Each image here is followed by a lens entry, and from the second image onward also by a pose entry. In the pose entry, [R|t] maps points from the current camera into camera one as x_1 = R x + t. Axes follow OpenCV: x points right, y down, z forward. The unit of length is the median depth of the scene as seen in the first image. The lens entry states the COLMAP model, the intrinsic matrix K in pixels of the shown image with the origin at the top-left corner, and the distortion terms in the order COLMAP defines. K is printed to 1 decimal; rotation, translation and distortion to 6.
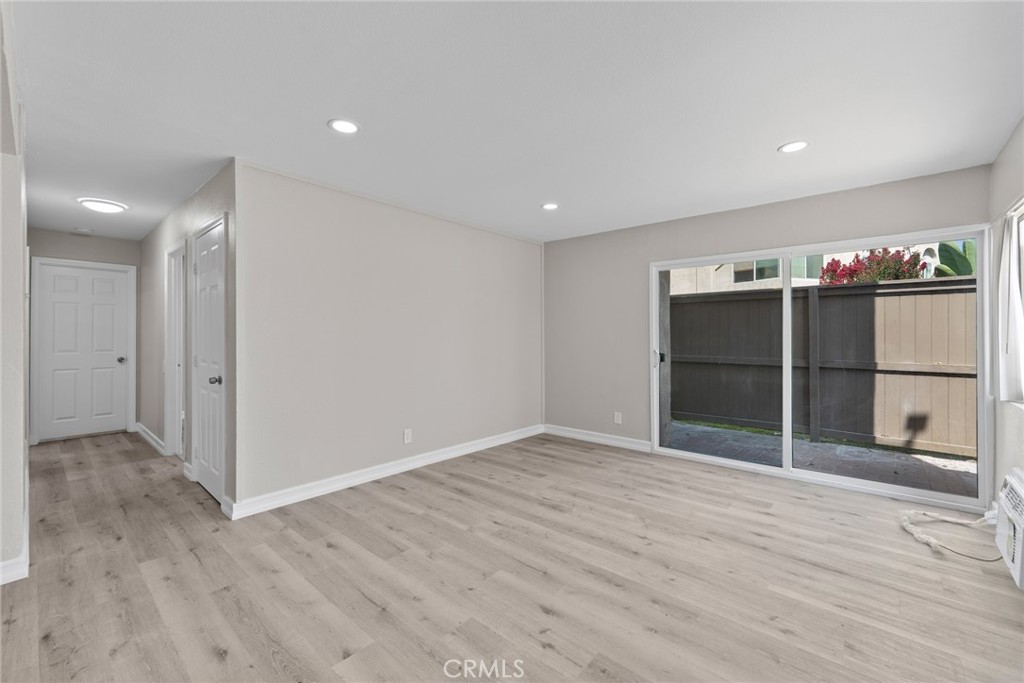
lens RADIAL K [[423.6, 0, 503.1], [0, 423.6, 336.9], [0, 0, 1]] dist [0.000812, -0.000257]
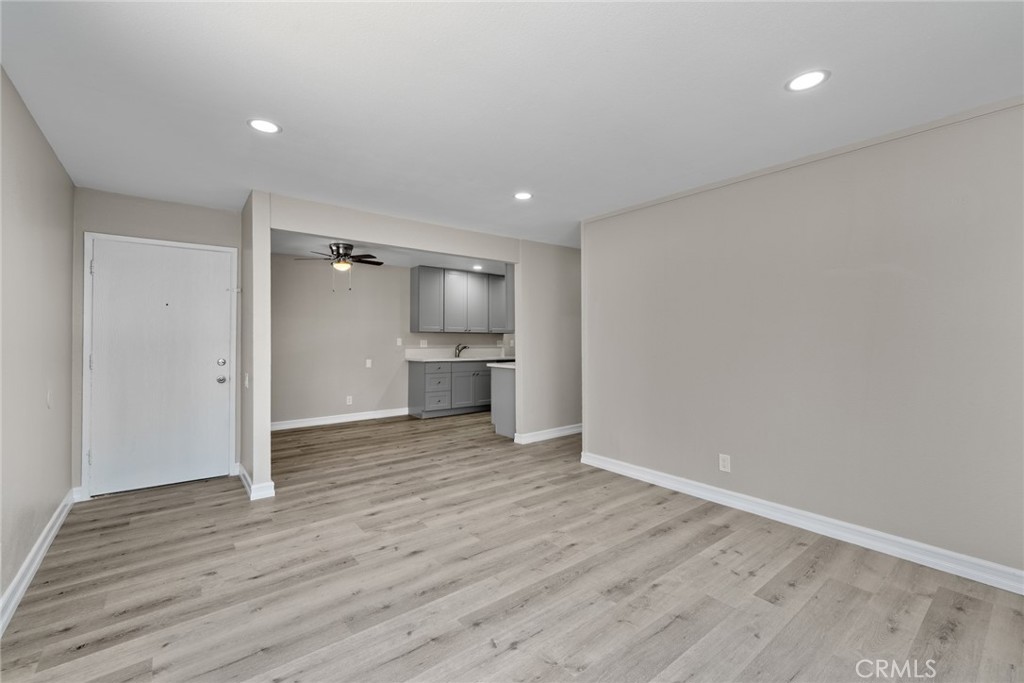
lens RADIAL K [[423.6, 0, 505.8], [0, 423.6, 338.8], [0, 0, 1]] dist [0.000812, -0.000257]
pose [[-0.165135, 0.000599, -0.986271, 0.830708], [-0.001391, 0.999999, 0.000840, -0.004849], [0.986270, 0.001511, -0.165134, 0.924116]]
